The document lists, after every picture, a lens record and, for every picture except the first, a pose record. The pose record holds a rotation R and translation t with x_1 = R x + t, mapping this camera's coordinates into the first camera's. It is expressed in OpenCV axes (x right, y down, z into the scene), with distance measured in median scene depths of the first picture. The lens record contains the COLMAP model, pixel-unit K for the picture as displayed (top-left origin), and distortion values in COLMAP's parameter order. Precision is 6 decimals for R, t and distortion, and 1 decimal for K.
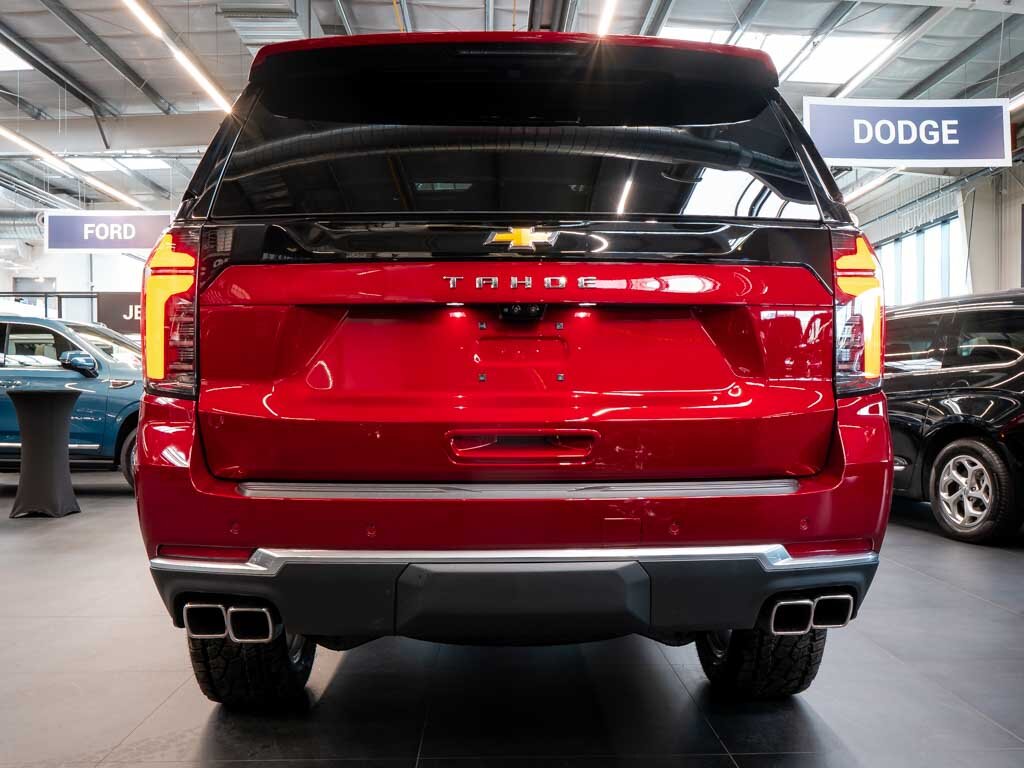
lens RADIAL K [[895.2, 0, 512.0], [0, 895.2, 384.0], [0, 0, 1]] dist [0.026617, -0.006210]
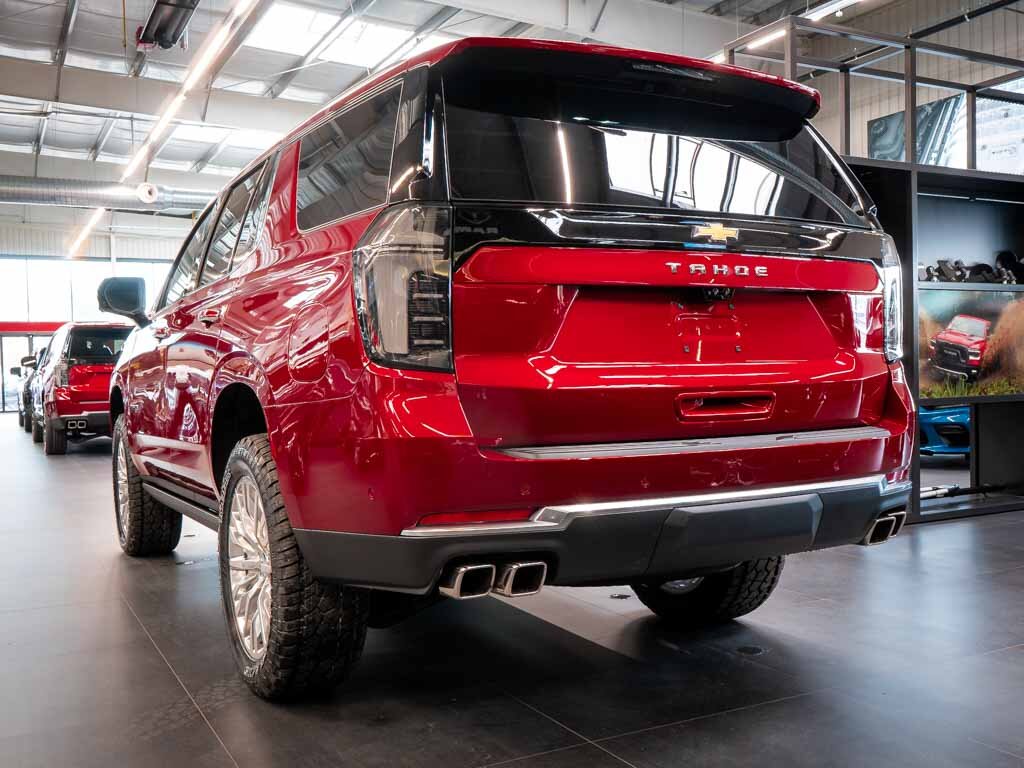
lens RADIAL K [[895.2, 0, 512.0], [0, 895.2, 384.0], [0, 0, 1]] dist [0.026617, -0.006210]
pose [[0.913765, -0.022694, 0.405609, -0.397351], [0.015780, 0.999668, 0.020382, 0.005568], [-0.405937, -0.012224, 0.913819, 0.009117]]
